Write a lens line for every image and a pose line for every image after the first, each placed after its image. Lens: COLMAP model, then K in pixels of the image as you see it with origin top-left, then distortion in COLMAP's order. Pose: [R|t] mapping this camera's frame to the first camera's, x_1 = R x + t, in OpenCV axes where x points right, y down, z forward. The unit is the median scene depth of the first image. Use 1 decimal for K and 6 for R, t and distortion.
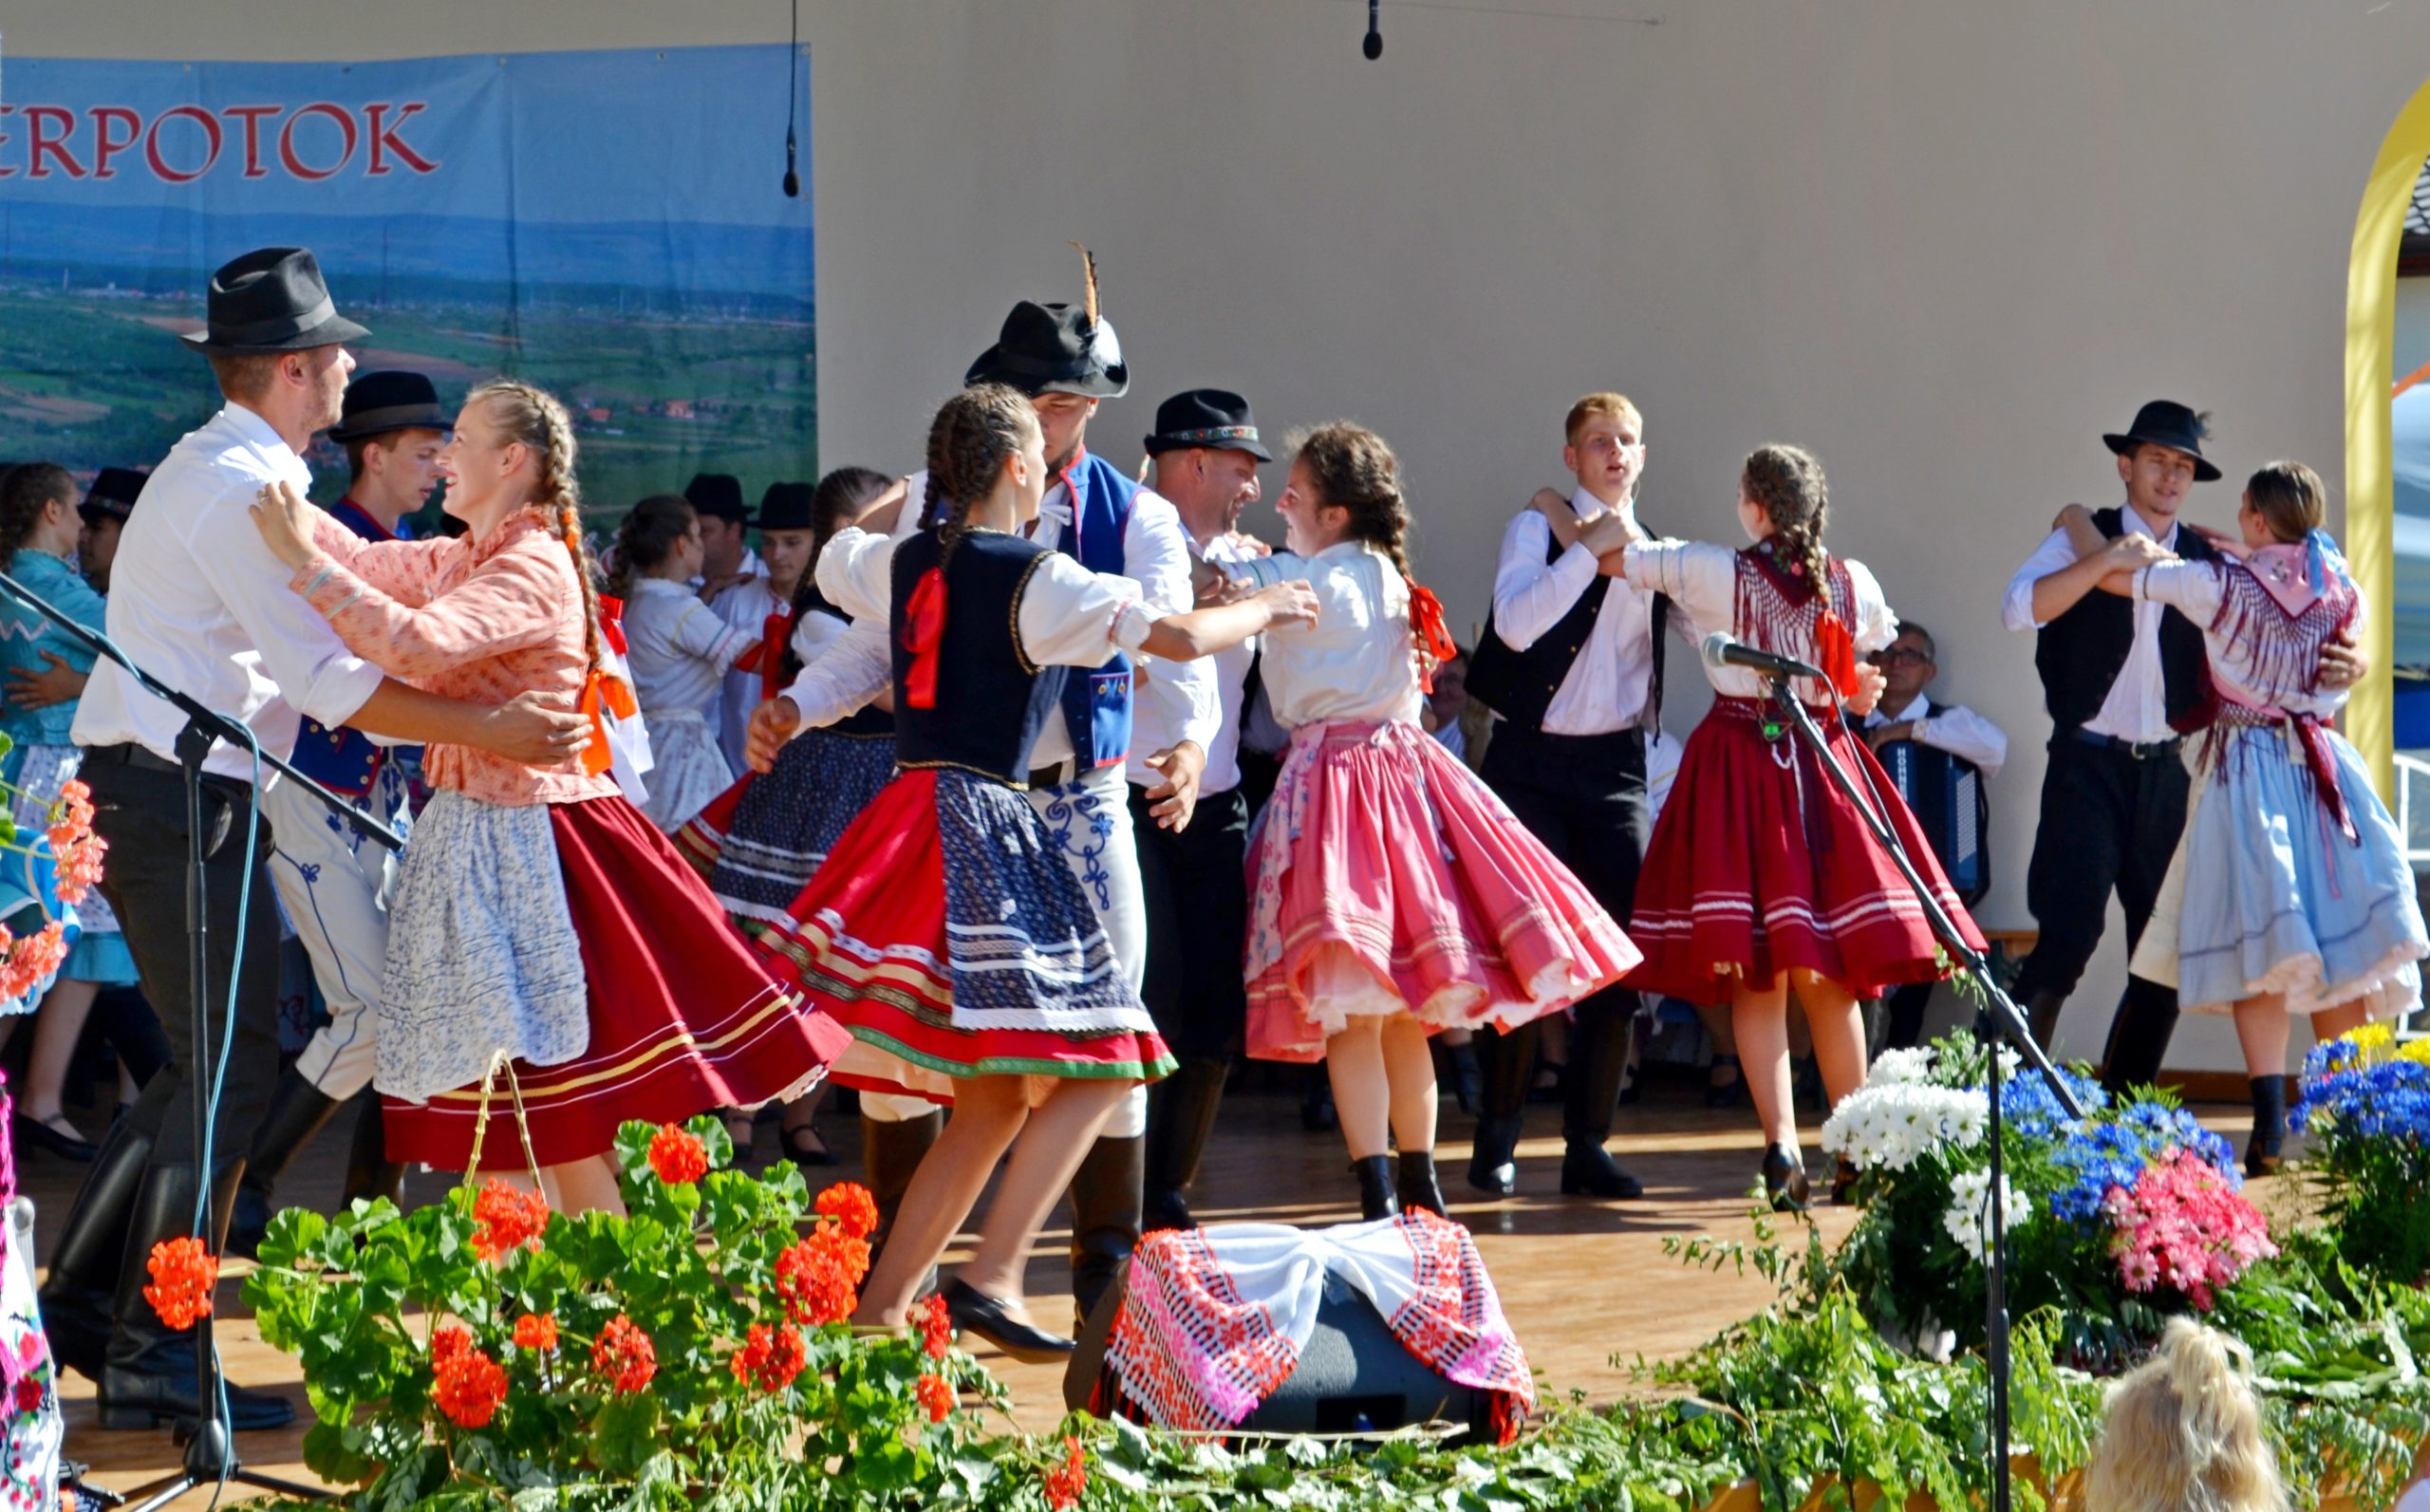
lens RADIAL K [[6479.4, 0, 1207.3], [0, 6479.4, 739.7], [0, 0, 1]] dist [0.013349, 0.000000]
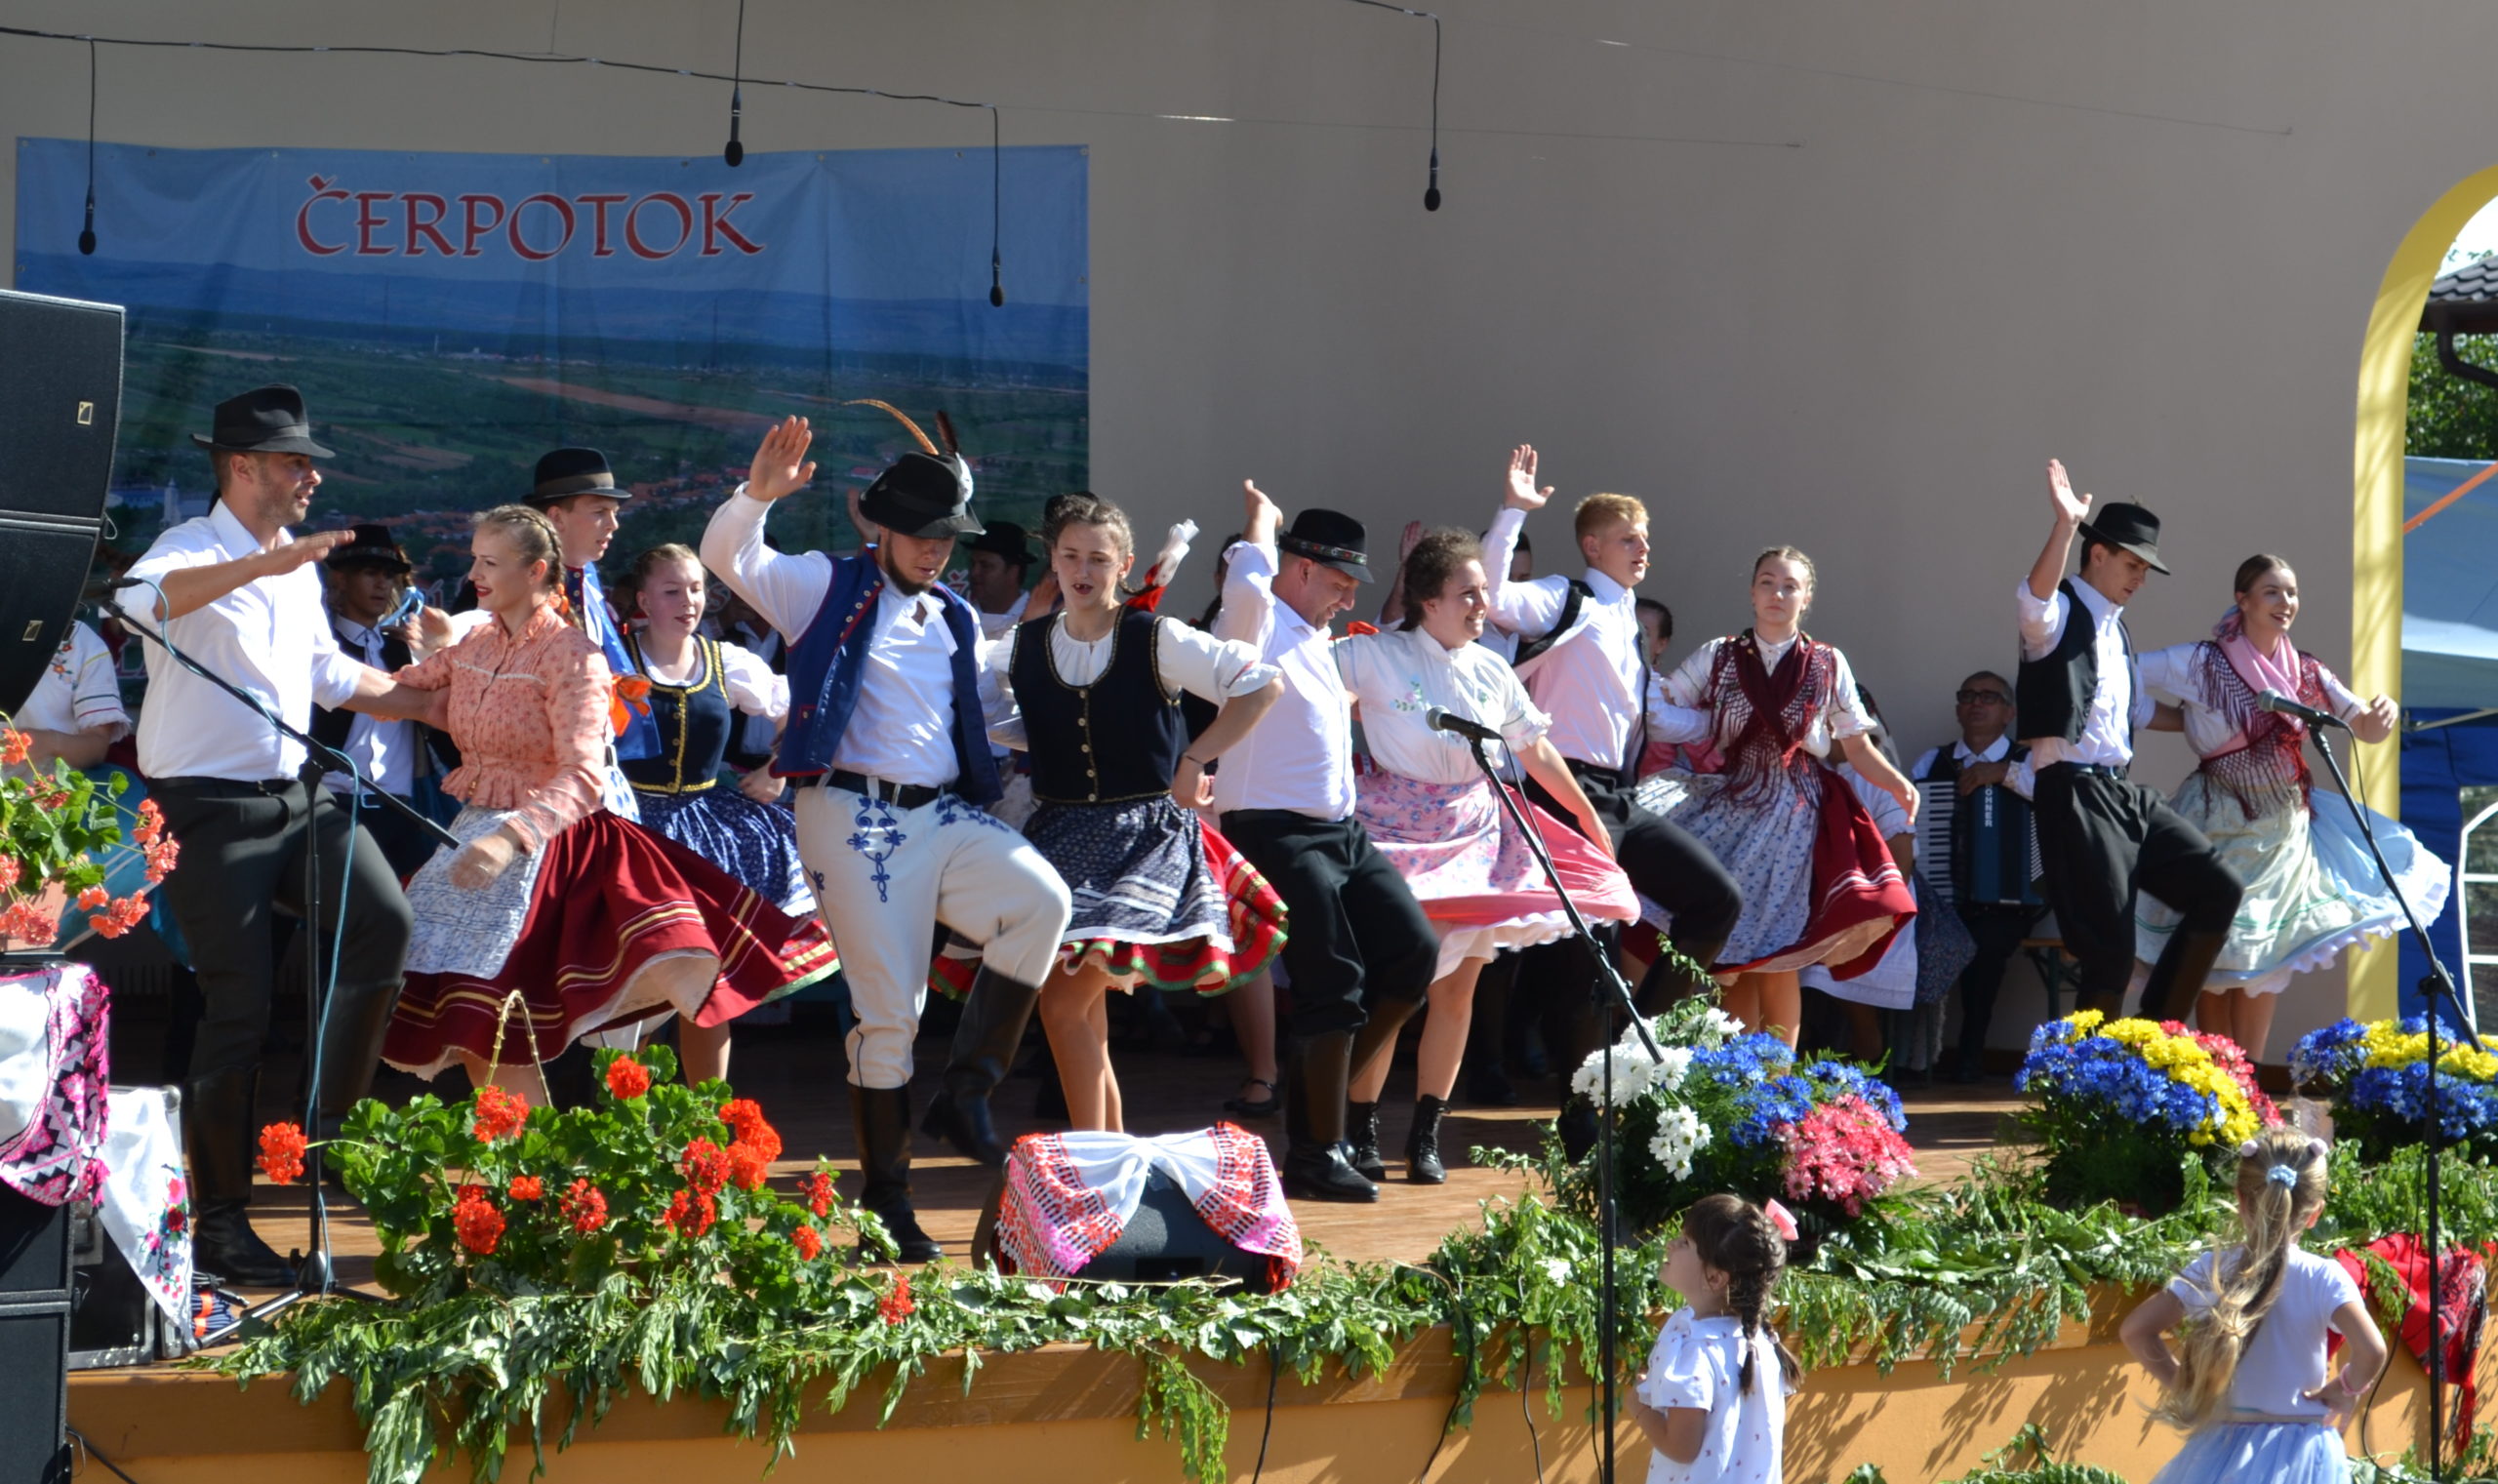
lens RADIAL K [[6590.2, 0, 1435.5], [0, 6590.2, 660.3], [0, 0, 1]] dist [0.034155, 0.000000]
pose [[0.998697, 0.015283, -0.048688, 0.087735], [-0.015901, 0.999797, -0.012349, -0.005263], [0.048489, 0.013107, 0.998738, -0.235813]]
